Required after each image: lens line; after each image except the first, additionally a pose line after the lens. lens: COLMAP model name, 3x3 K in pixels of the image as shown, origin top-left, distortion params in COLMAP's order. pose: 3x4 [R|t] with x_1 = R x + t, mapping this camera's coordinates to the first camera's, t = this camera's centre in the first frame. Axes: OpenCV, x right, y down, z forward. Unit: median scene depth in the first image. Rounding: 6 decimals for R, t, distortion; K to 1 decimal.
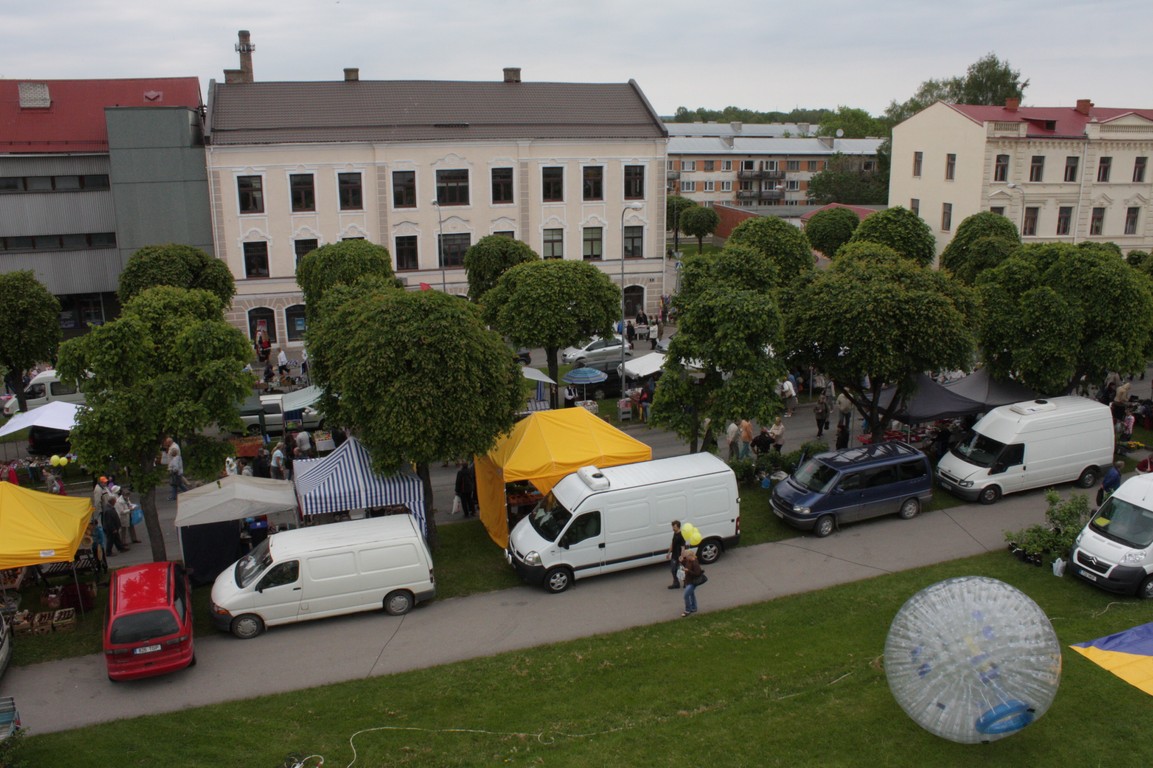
lens RADIAL K [[965.2, 0, 583.6], [0, 965.2, 397.9], [0, 0, 1]] dist [-0.169911, 0.152030]
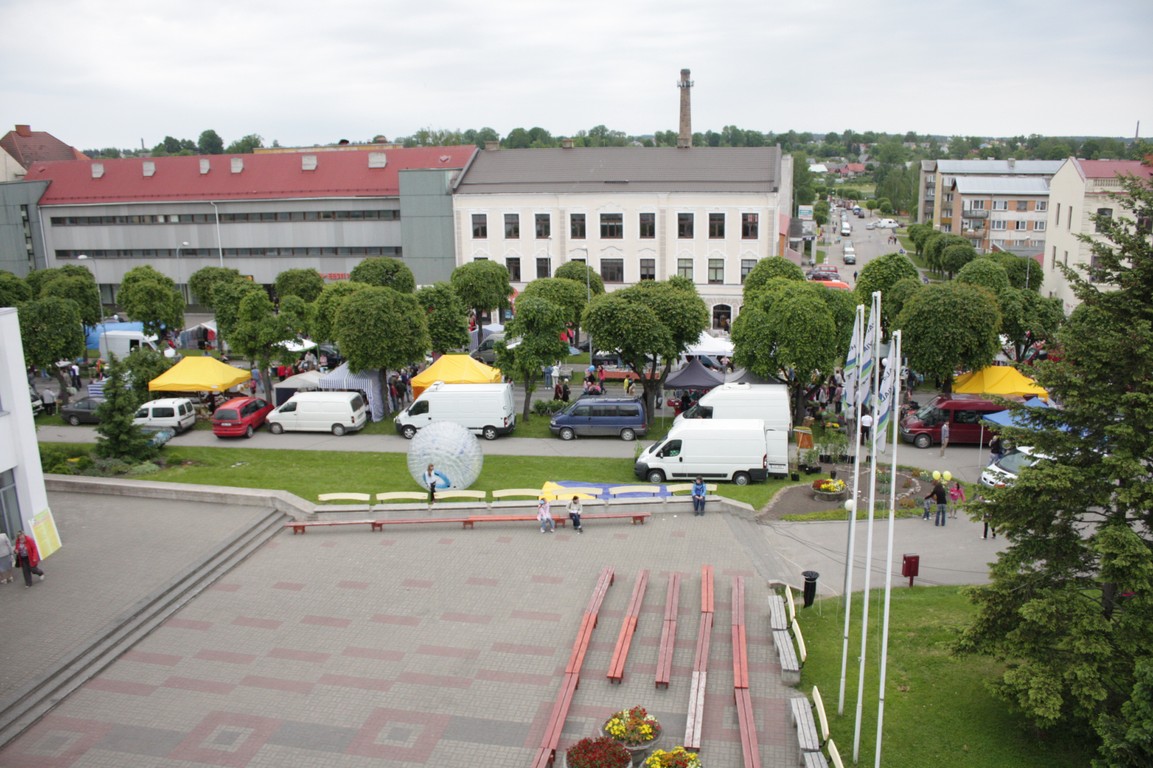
lens RADIAL K [[965.2, 0, 586.5], [0, 965.2, 403.4], [0, 0, 1]] dist [-0.169911, 0.152030]
pose [[0.876514, 0.112034, -0.468157, 0.852599], [-0.117984, 0.992875, 0.016706, 0.034201], [0.466693, 0.040592, 0.883487, -0.425807]]
